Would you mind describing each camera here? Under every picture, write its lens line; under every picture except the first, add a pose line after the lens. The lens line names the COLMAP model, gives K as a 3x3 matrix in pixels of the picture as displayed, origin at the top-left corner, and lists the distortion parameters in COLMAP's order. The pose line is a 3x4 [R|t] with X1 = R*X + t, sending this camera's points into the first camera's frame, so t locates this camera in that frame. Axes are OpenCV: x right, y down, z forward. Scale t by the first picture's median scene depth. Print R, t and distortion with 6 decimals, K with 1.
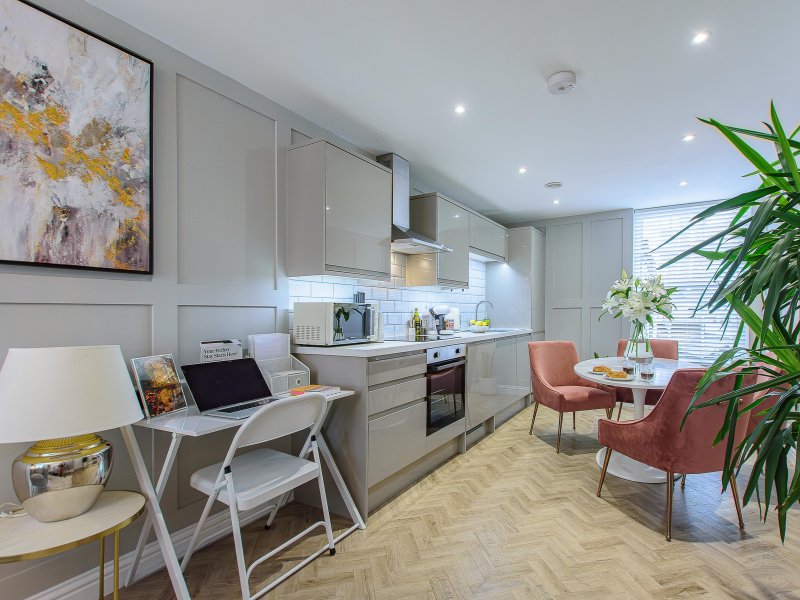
lens RADIAL K [[402.7, 0, 402.0], [0, 402.7, 304.8], [0, 0, 1]] dist [0.012758, -0.001253]
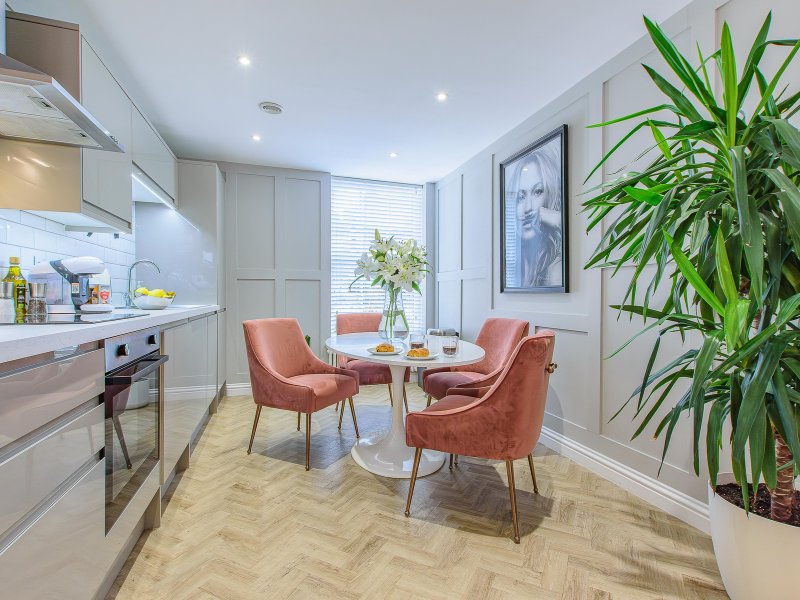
lens RADIAL K [[402.7, 0, 400.6], [0, 402.7, 302.6], [0, 0, 1]] dist [0.012758, -0.001253]
pose [[0.592124, 0.004118, 0.805836, -0.097249], [-0.029198, 0.999440, 0.016347, 0.048855], [-0.805317, -0.033209, 0.591913, 0.437098]]
